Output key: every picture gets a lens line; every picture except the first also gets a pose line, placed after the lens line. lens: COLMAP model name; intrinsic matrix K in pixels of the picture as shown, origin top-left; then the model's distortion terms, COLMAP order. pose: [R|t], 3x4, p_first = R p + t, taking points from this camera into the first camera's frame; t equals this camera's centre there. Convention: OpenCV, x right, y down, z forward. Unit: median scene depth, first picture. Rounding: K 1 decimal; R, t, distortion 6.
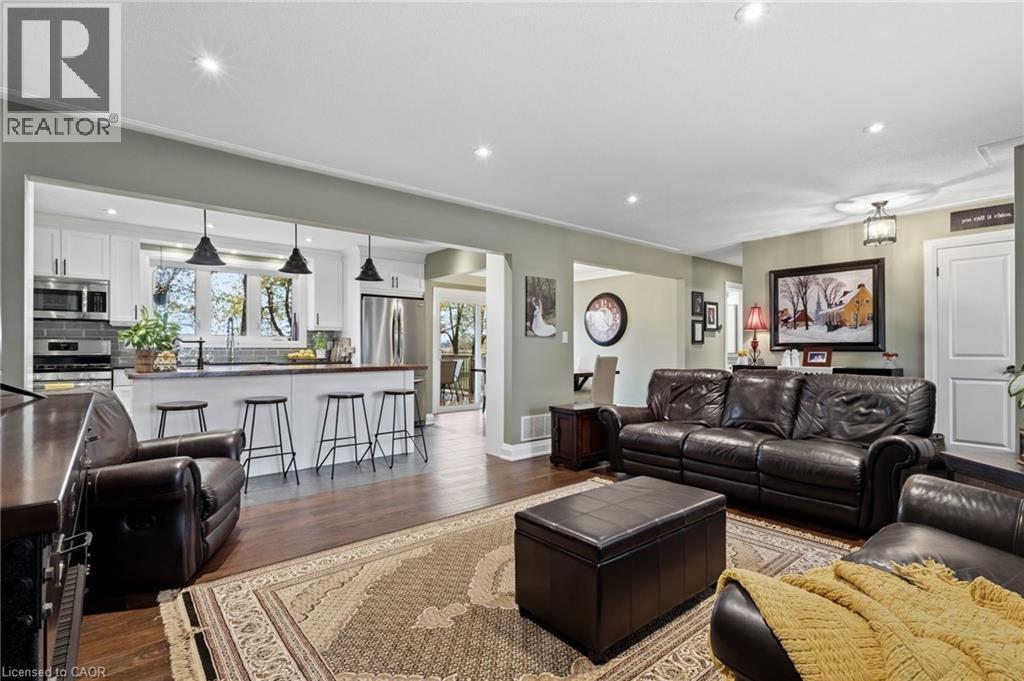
lens RADIAL K [[483.2, 0, 517.9], [0, 483.2, 344.8], [0, 0, 1]] dist [-0.002885, -0.000101]
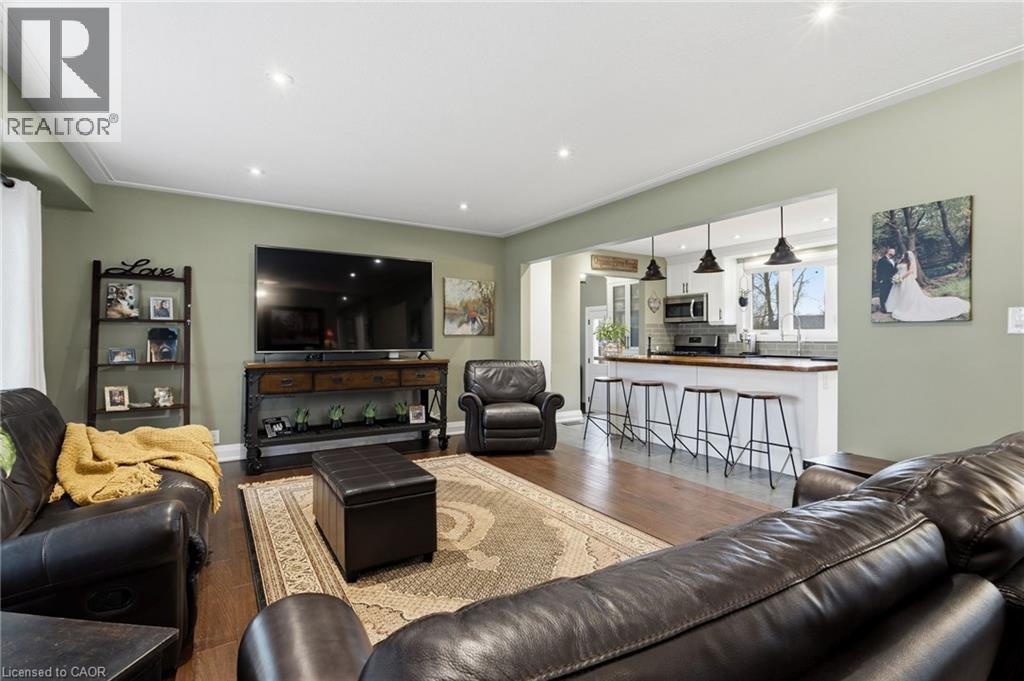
lens RADIAL K [[483.2, 0, 521.5], [0, 483.2, 335.0], [0, 0, 1]] dist [-0.002885, -0.000101]
pose [[-0.132601, -0.008776, -0.991131, 0.603153], [0.003565, 0.999950, -0.009331, -0.000251], [0.991163, -0.004771, -0.132563, 0.659122]]
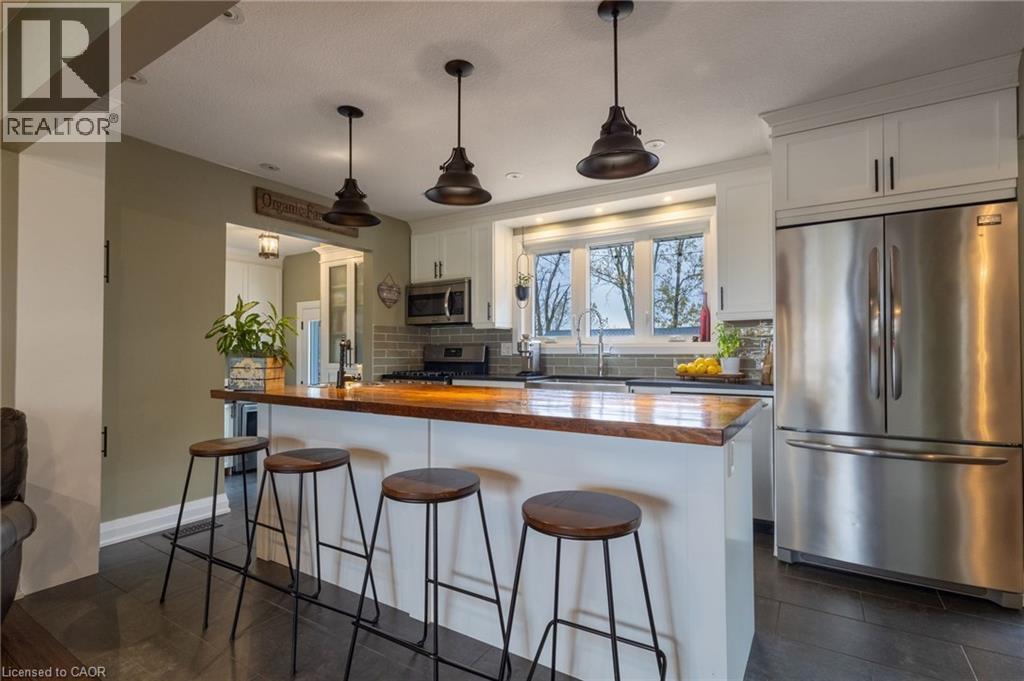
lens RADIAL K [[483.2, 0, 521.6], [0, 483.2, 345.1], [0, 0, 1]] dist [-0.002885, -0.000101]
pose [[0.306890, -0.018039, -0.951574, 0.012634], [0.006640, 0.999837, -0.016813, 0.005111], [0.951722, -0.001158, 0.306959, 0.826262]]
